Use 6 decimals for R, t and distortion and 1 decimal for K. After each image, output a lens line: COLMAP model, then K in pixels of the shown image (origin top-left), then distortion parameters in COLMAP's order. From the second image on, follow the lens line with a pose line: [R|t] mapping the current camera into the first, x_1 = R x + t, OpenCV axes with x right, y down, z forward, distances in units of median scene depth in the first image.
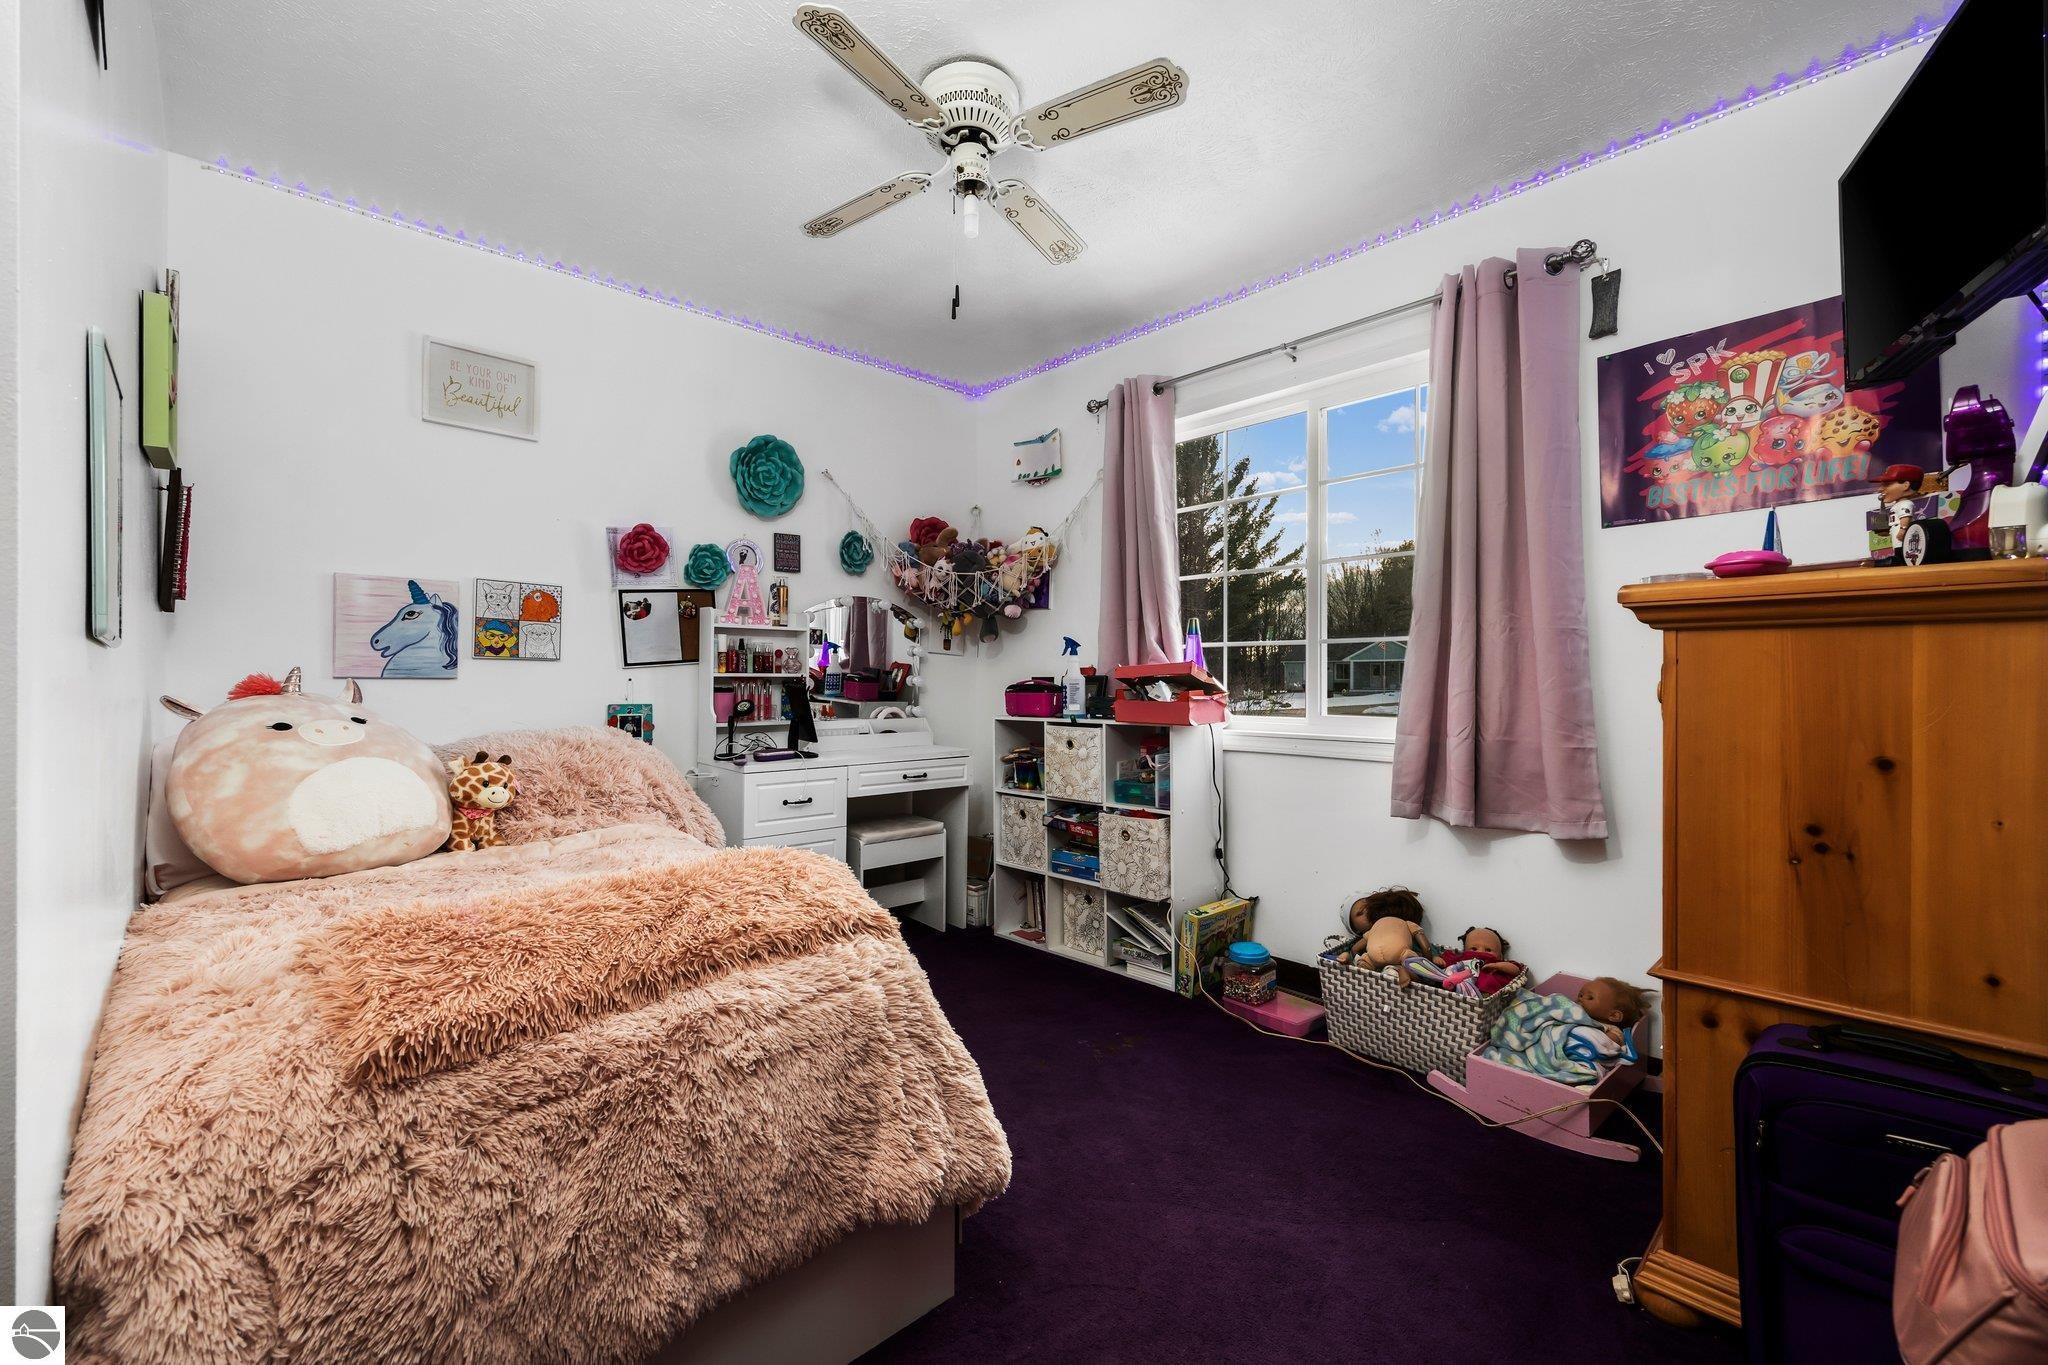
lens RADIAL K [[878.8, 0, 1023.6], [0, 878.8, 681.9], [0, 0, 1]] dist [0.000114, -0.000001]
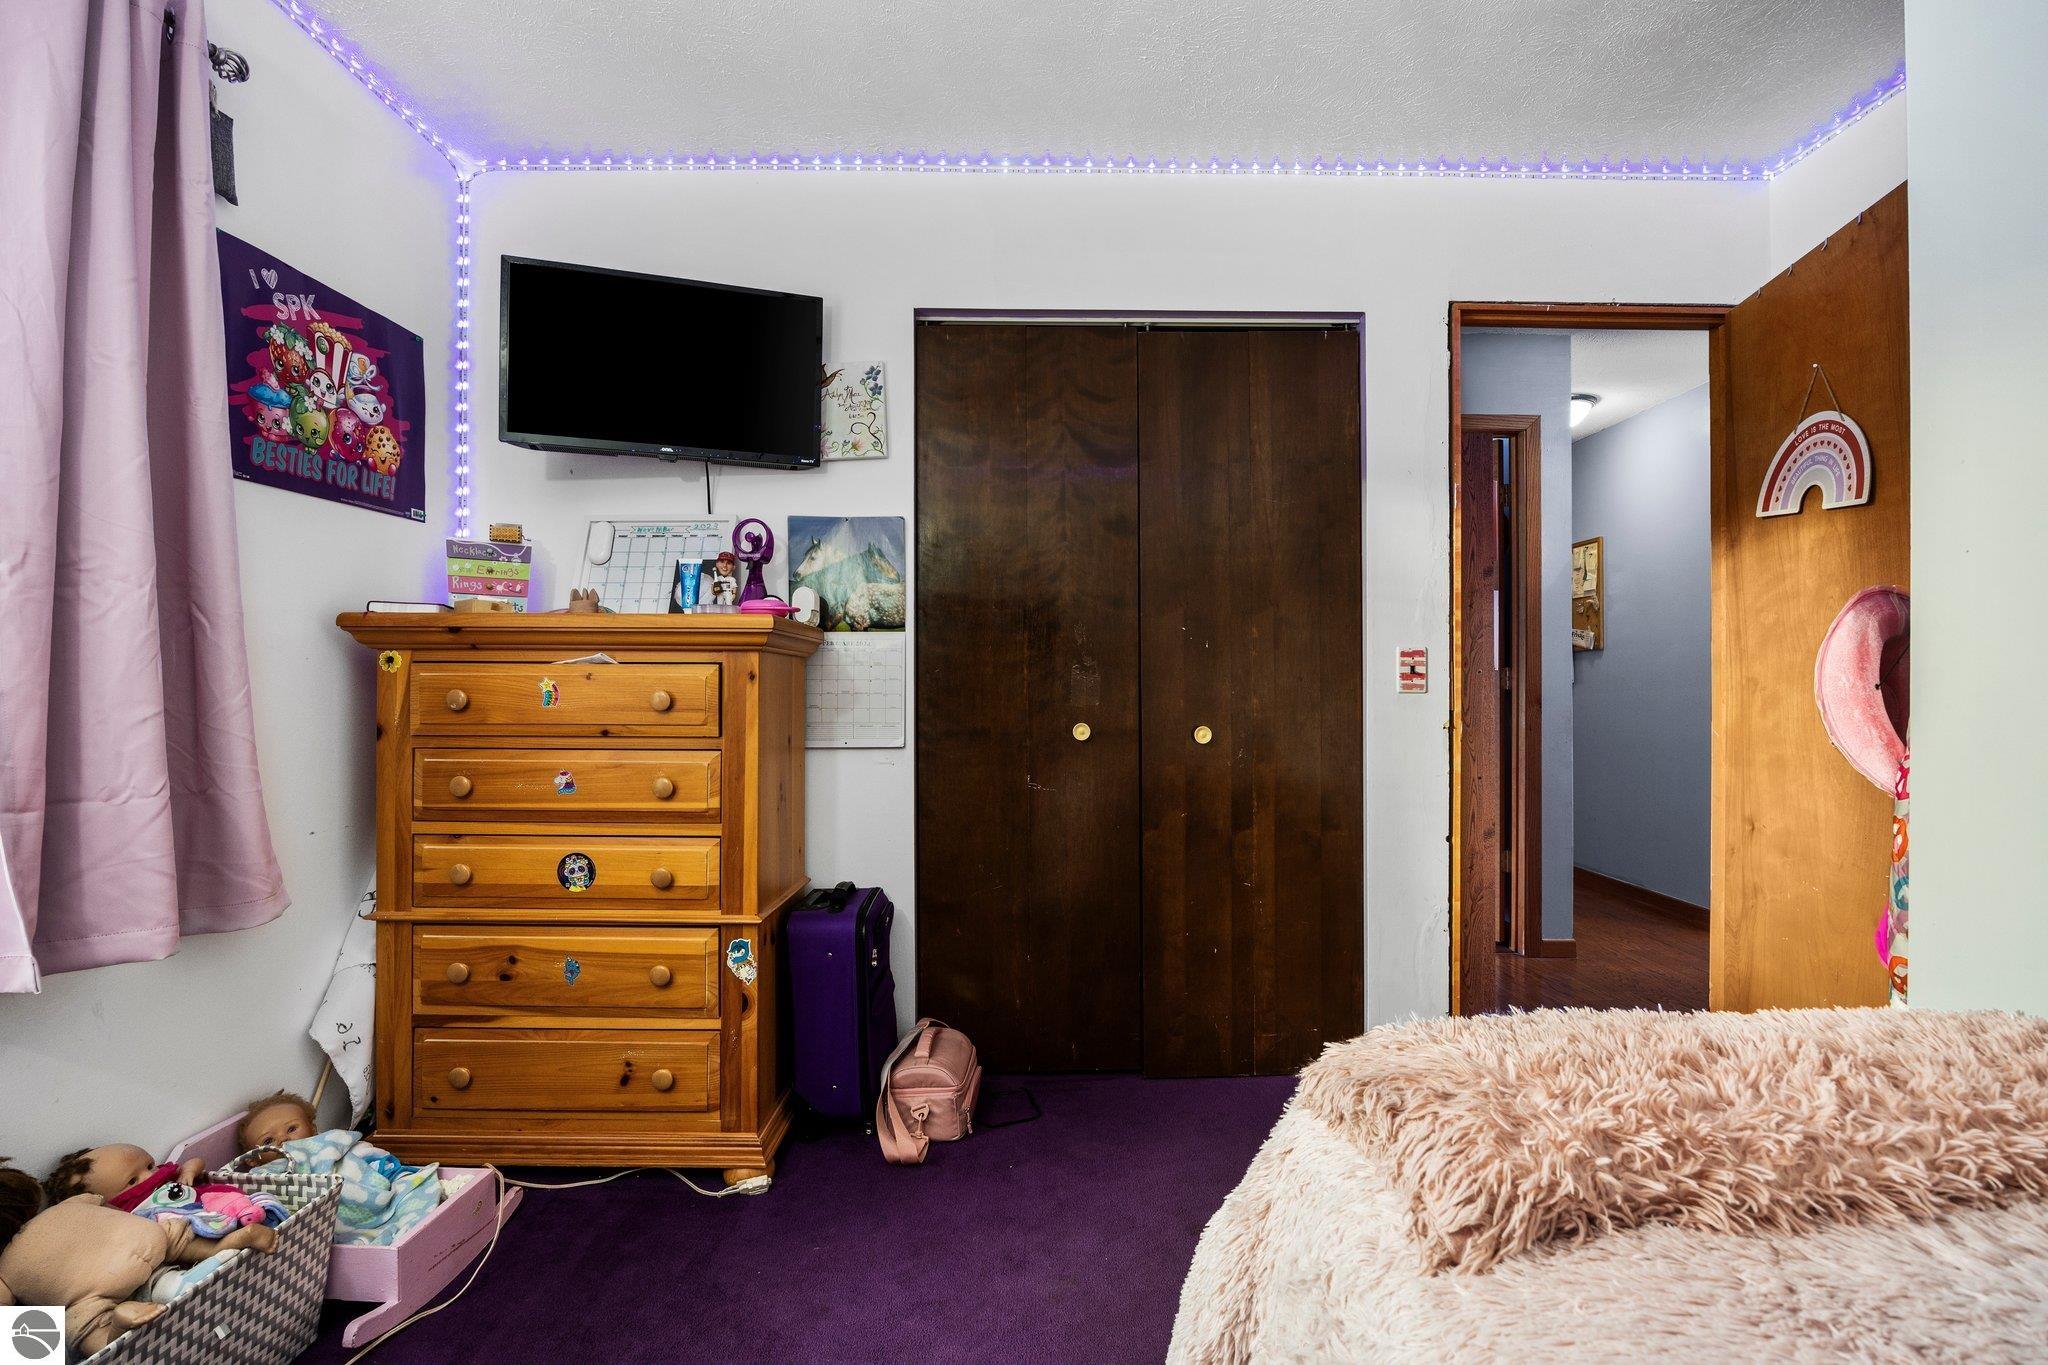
lens RADIAL K [[928.1, 0, 1021.9], [0, 928.1, 685.2], [0, 0, 1]] dist [-0.001101, -0.000163]
pose [[-0.719570, 0.002778, 0.694414, -0.333232], [-0.001182, 0.999986, -0.005226, -0.003991], [-0.694419, -0.004581, -0.719557, 1.175819]]
